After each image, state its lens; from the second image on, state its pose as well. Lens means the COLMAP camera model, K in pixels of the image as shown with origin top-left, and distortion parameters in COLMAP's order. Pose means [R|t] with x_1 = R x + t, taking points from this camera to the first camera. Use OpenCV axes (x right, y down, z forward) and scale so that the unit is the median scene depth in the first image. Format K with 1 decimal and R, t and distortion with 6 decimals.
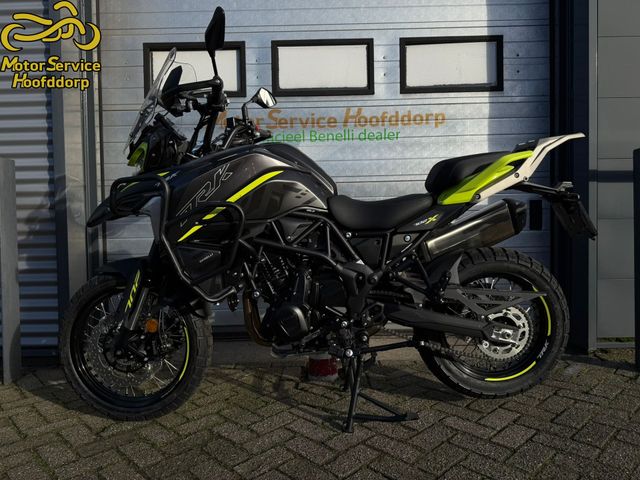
lens RADIAL K [[448.1, 0, 320.0], [0, 448.1, 240.0], [0, 0, 1]] dist [0.003304, 0.001028]
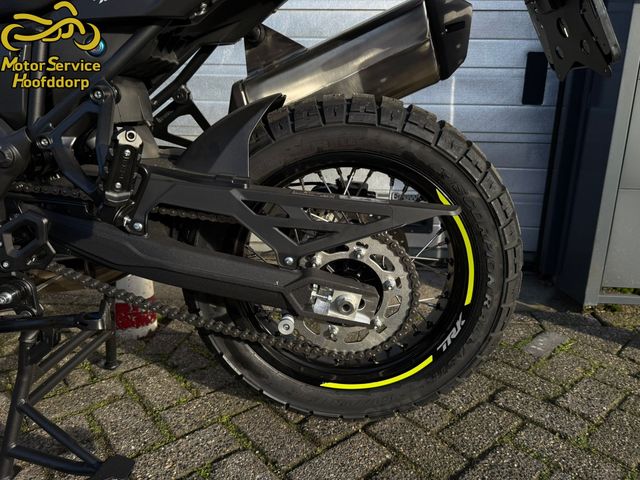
lens RADIAL K [[448.1, 0, 320.0], [0, 448.1, 240.0], [0, 0, 1]] dist [0.003304, 0.001028]
pose [[0.997414, 0.047672, -0.053786, 0.381753], [-0.035521, 0.977544, 0.207716, 0.064660], [0.062480, -0.205268, 0.976709, 0.568737]]
